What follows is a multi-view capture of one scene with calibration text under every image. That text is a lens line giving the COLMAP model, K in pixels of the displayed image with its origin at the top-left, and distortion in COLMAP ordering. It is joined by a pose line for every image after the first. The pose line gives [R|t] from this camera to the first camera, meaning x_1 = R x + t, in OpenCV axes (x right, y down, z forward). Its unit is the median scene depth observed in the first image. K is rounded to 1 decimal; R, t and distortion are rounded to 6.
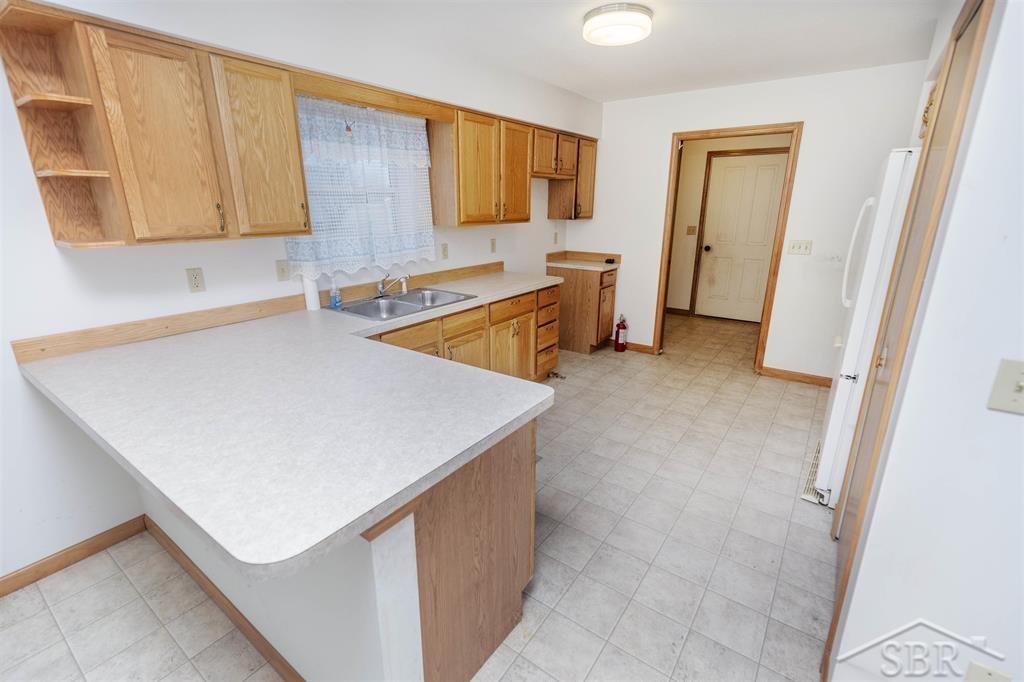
lens RADIAL K [[458.8, 0, 510.7], [0, 458.8, 341.3], [0, 0, 1]] dist [0.007127, -0.001537]
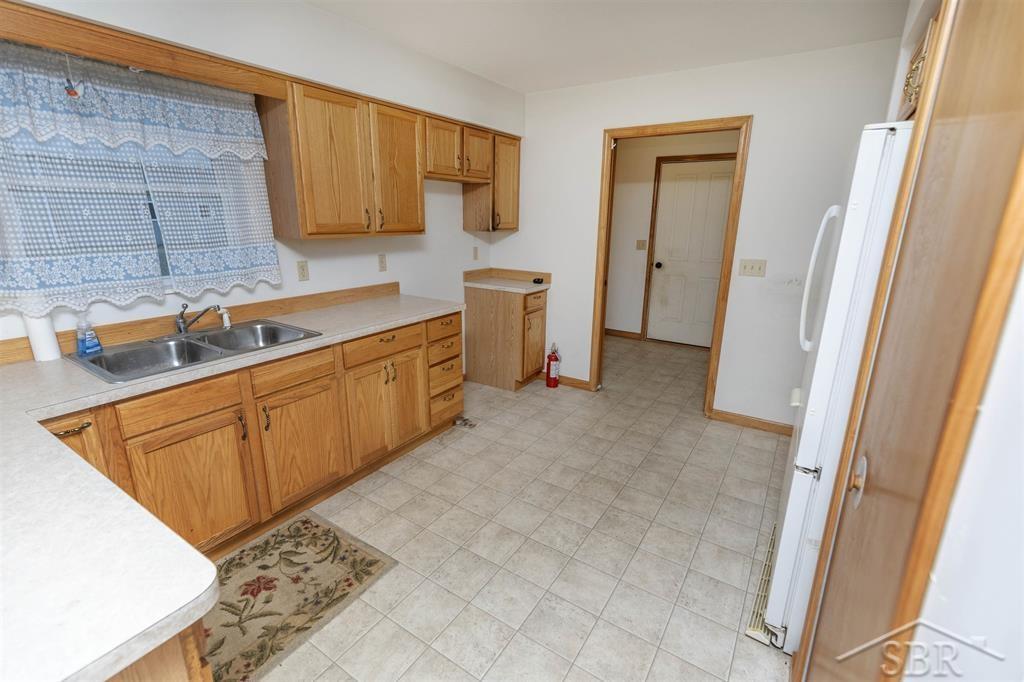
lens RADIAL K [[458.8, 0, 511.9], [0, 458.8, 340.4], [0, 0, 1]] dist [0.007127, -0.001537]
pose [[0.998798, -0.001391, 0.048996, 0.164502], [0.002584, 0.999702, -0.024284, -0.058035], [-0.048947, 0.024381, 0.998504, 0.210607]]
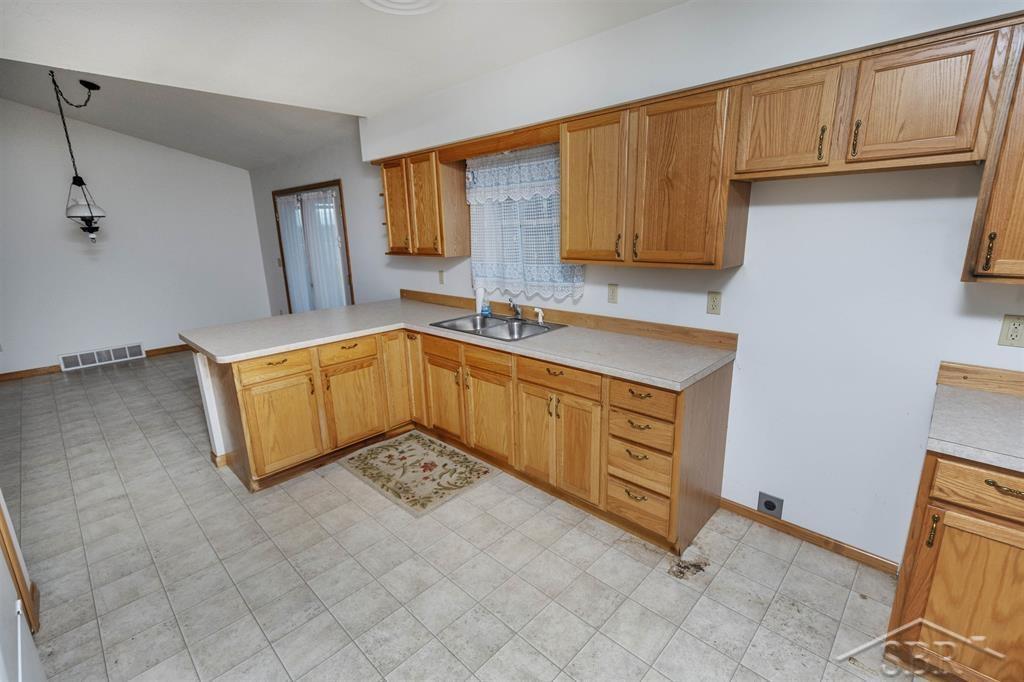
lens RADIAL K [[458.8, 0, 514.8], [0, 458.8, 343.2], [0, 0, 1]] dist [0.007127, -0.001537]
pose [[-0.141065, 0.245675, -0.959033, 0.643402], [-0.263862, 0.924349, 0.275602, -0.283531], [0.954189, 0.291930, -0.065569, 0.894533]]
